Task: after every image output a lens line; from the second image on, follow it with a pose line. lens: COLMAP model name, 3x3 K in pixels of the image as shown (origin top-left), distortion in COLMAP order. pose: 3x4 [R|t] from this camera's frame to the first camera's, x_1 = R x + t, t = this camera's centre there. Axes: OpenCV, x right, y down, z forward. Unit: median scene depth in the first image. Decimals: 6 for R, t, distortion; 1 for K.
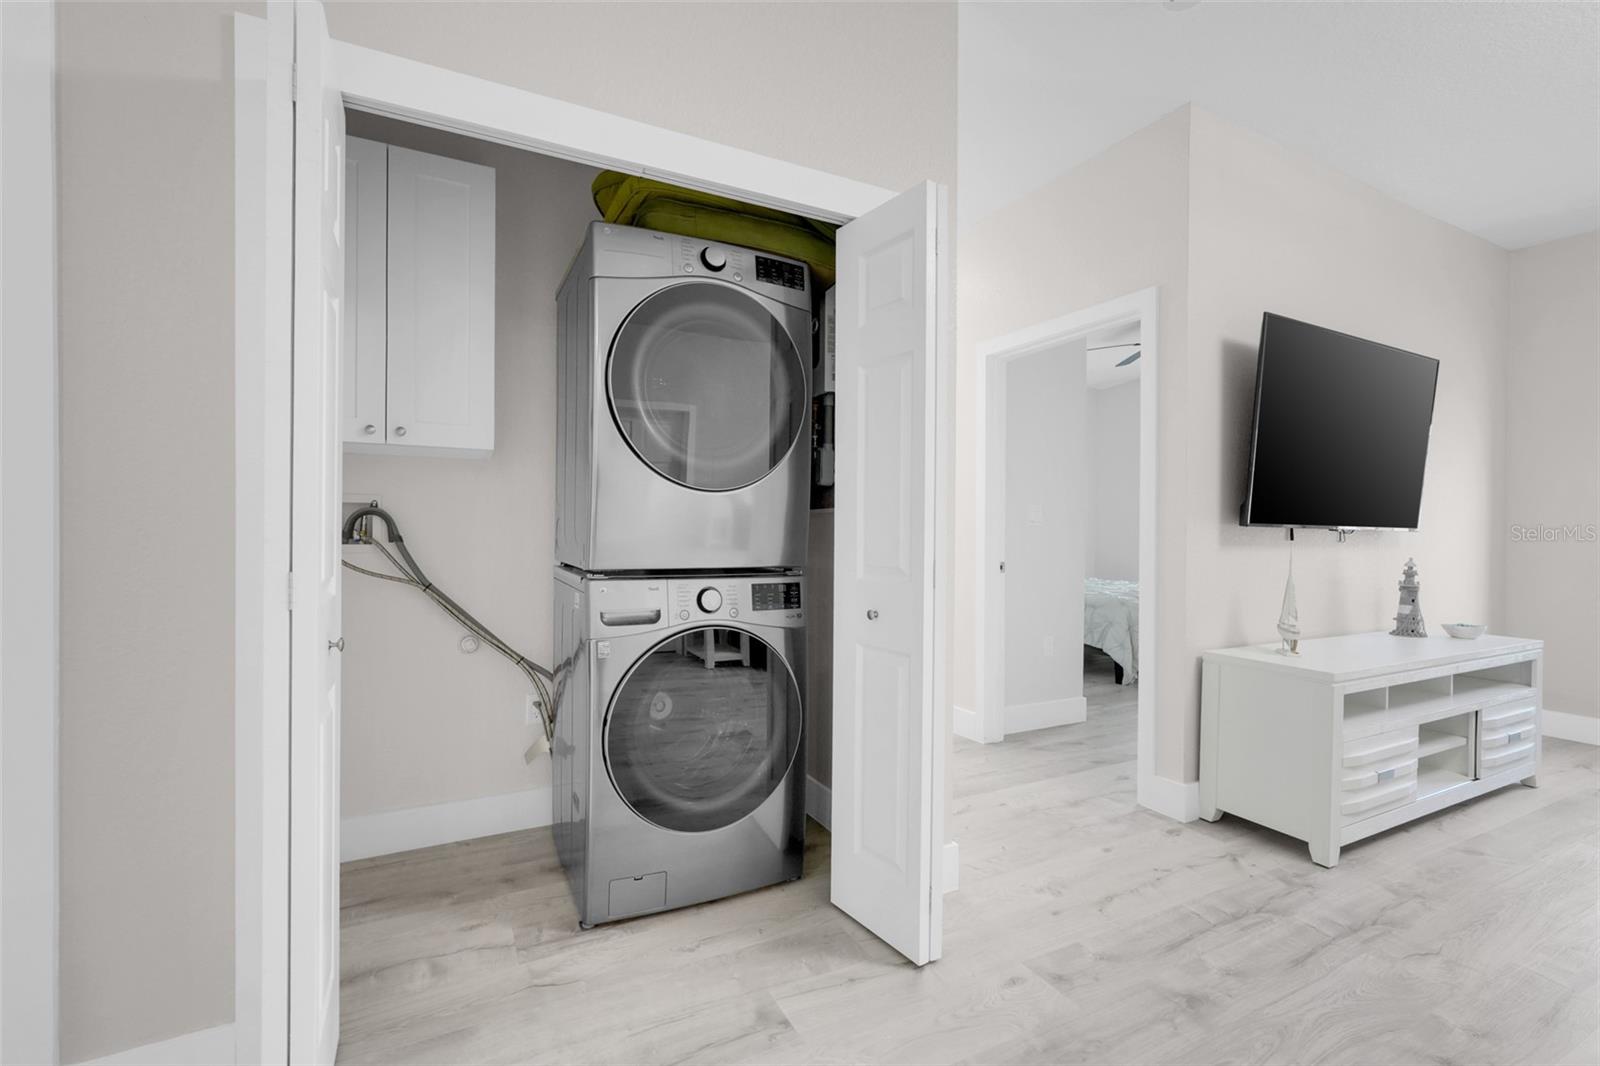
lens RADIAL K [[716.4, 0, 806.0], [0, 716.4, 530.0], [0, 0, 1]] dist [-0.001943, 0.007018]
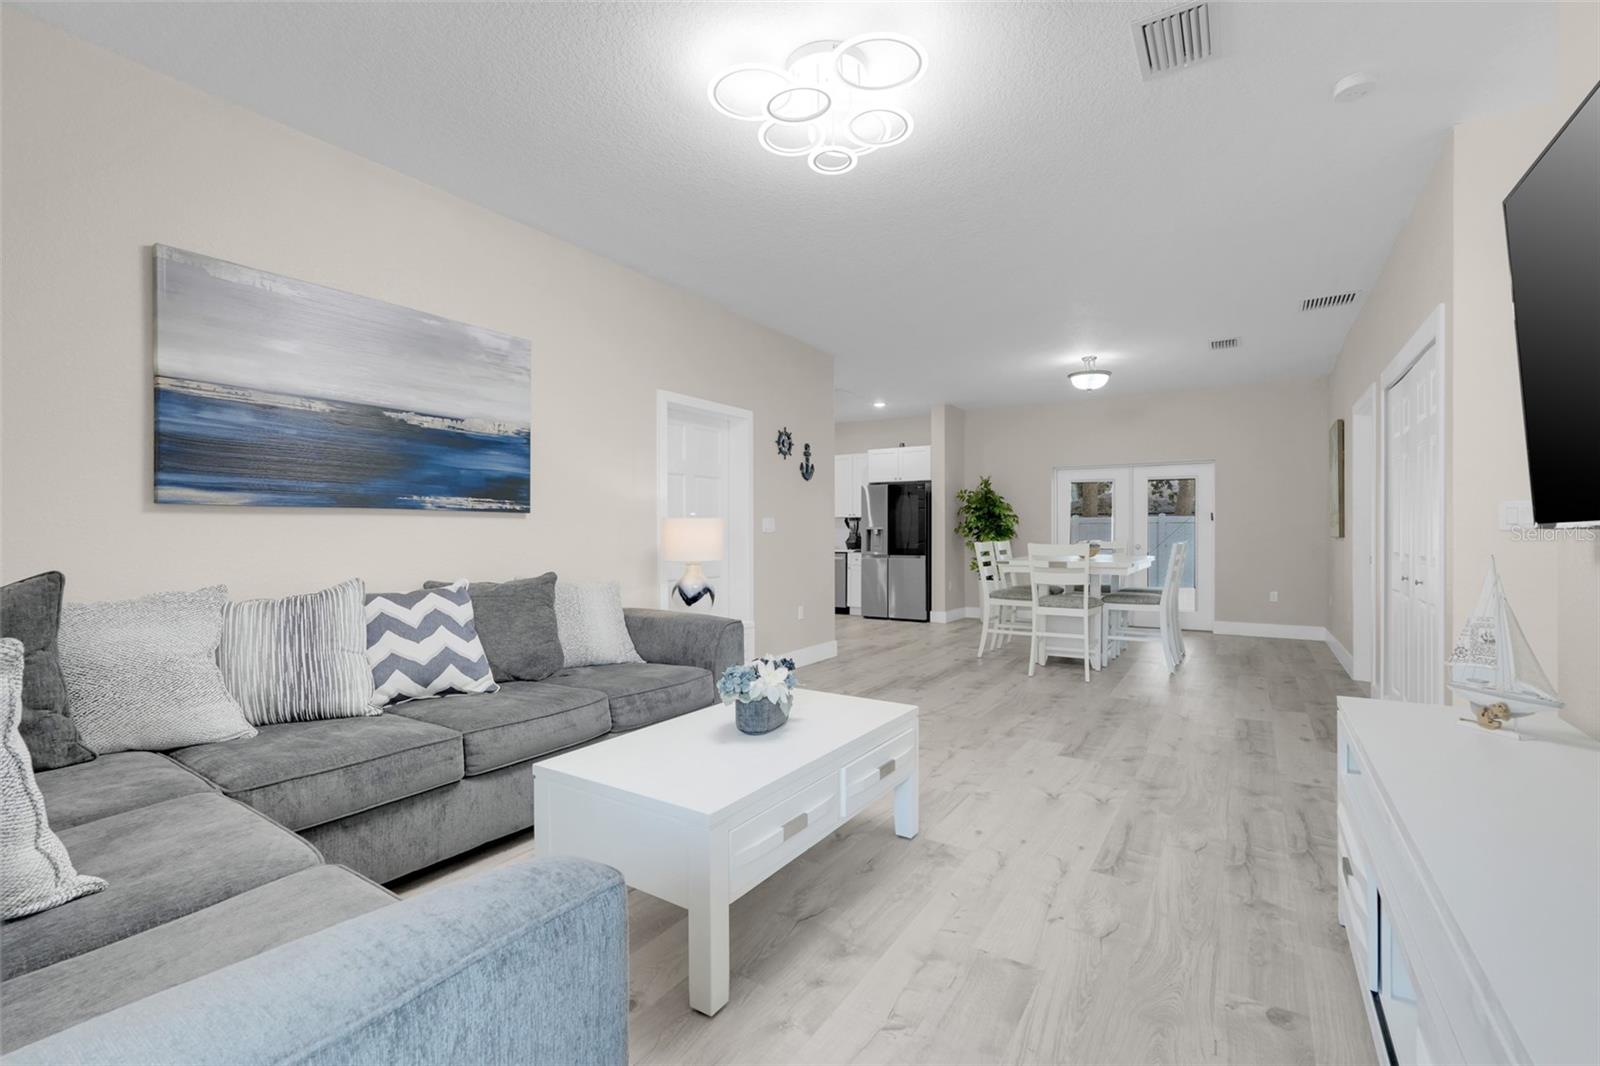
lens RADIAL K [[690.4, 0, 800.7], [0, 690.4, 535.7], [0, 0, 1]] dist [-0.001551, 0.005771]
pose [[-0.878360, -0.009116, -0.477913, 1.478261], [-0.010385, 0.999946, 0.000013, 0.008275], [0.477887, 0.004974, -0.878407, 1.227571]]
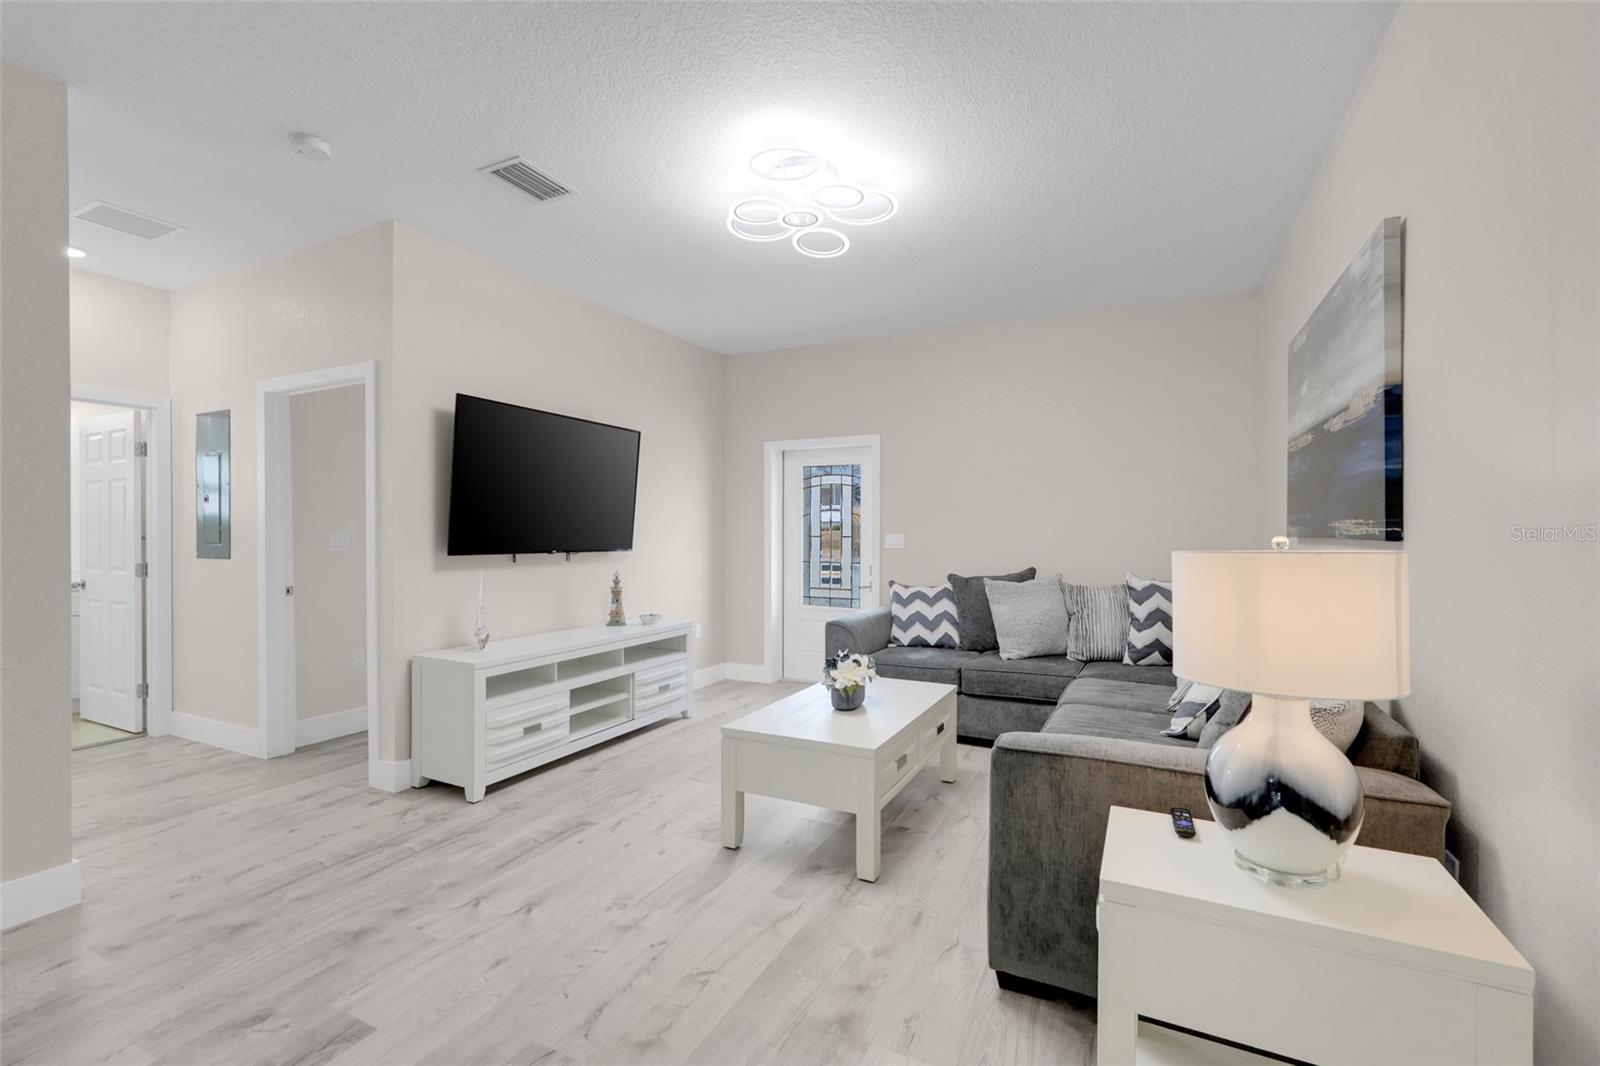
lens RADIAL K [[705.4, 0, 805.9], [0, 705.4, 533.2], [0, 0, 1]] dist [-0.011305, 0.006430]
pose [[0.814789, -0.011877, 0.579636, 0.402619], [0.009807, 0.999929, 0.006704, -0.048004], [-0.579675, 0.000222, 0.814848, -0.417732]]
